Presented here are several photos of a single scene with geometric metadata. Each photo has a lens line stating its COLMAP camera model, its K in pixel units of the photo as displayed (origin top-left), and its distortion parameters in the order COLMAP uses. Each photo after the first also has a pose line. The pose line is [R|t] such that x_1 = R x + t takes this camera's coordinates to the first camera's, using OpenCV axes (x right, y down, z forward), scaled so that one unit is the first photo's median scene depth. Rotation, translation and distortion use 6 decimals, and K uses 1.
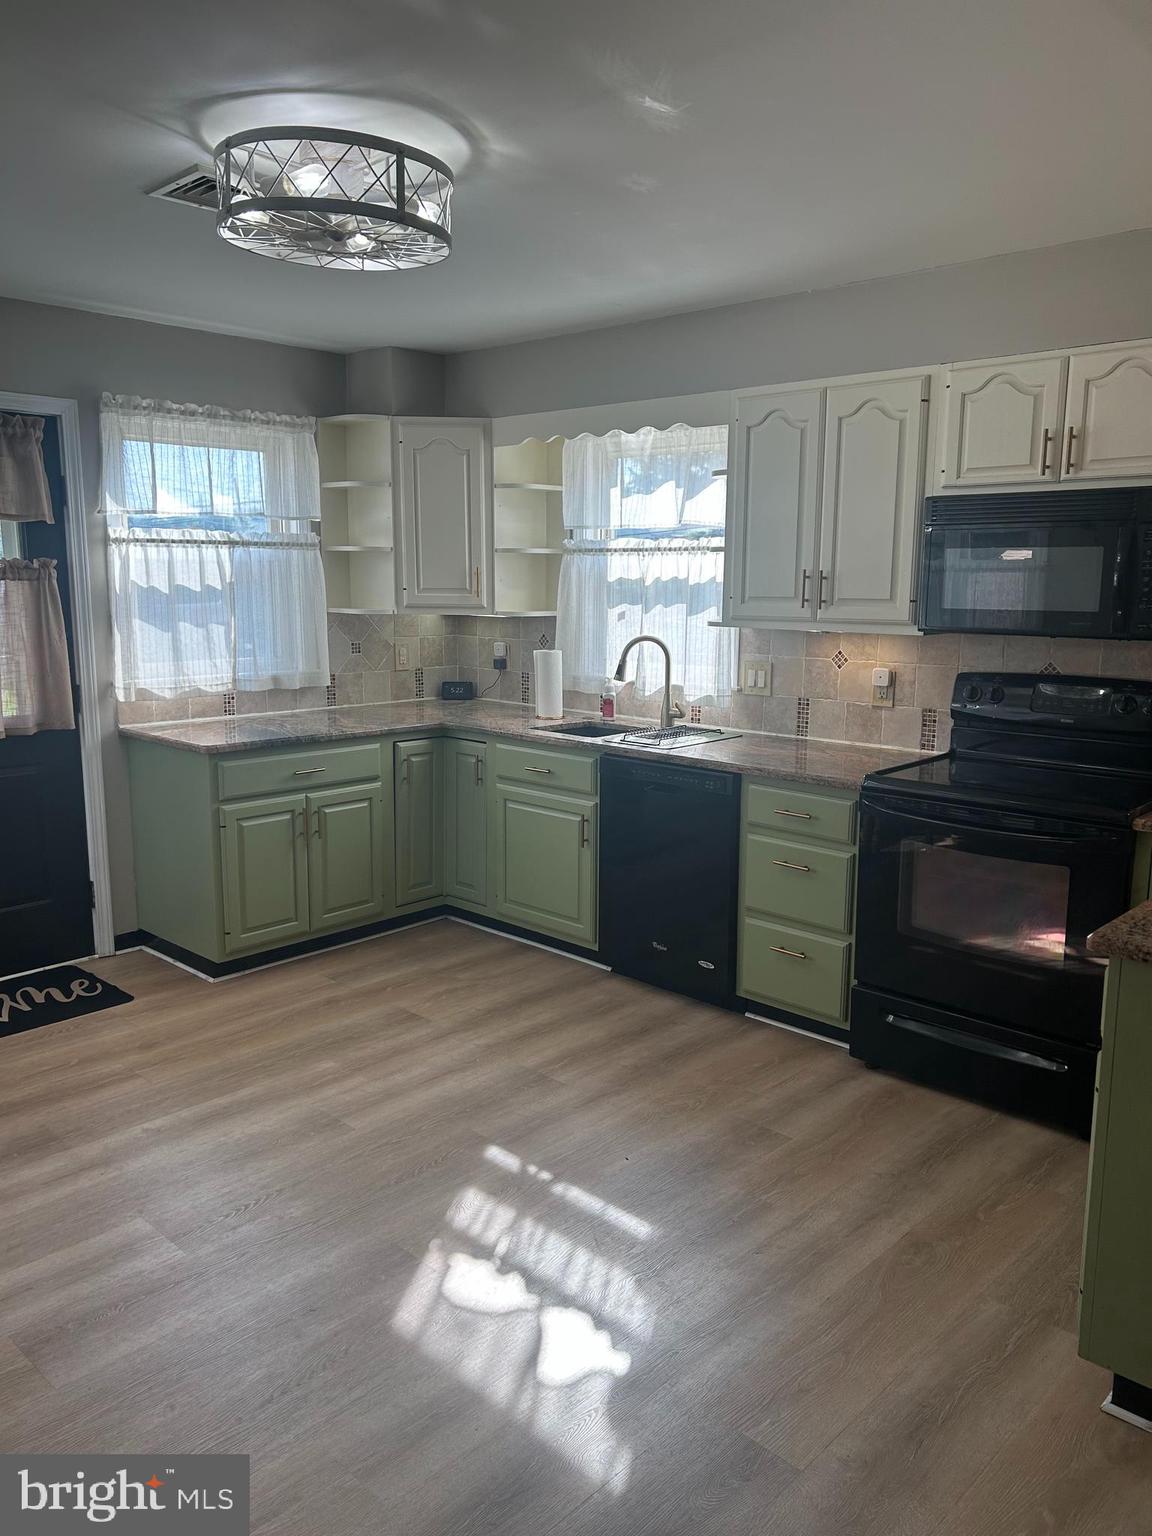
lens RADIAL K [[1147.3, 0, 576.0], [0, 1147.3, 768.0], [0, 0, 1]] dist [0.066374, -0.107653]
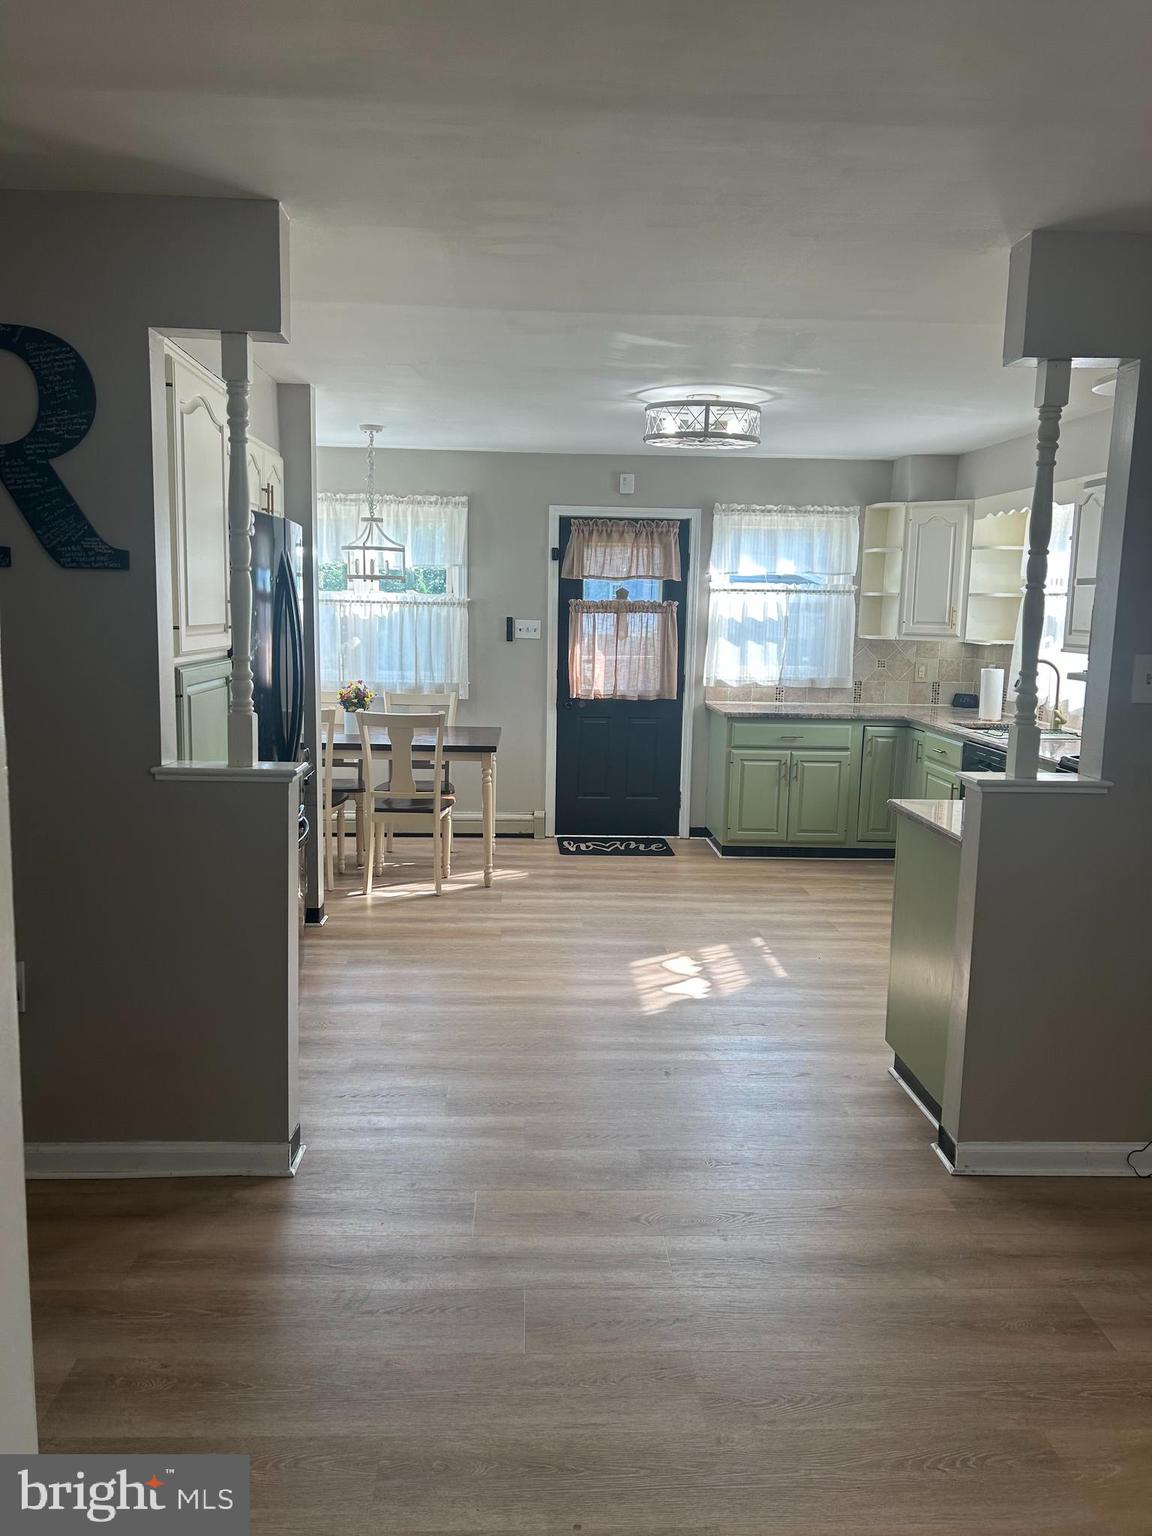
lens RADIAL K [[1160.7, 0, 562.2], [0, 1160.7, 774.9], [0, 0, 1]] dist [0.032993, -0.005567]
pose [[0.712455, 0.107948, -0.693365, 0.630955], [-0.129482, 0.991353, 0.021294, 0.059992], [0.689668, 0.074607, 0.720272, -0.338568]]
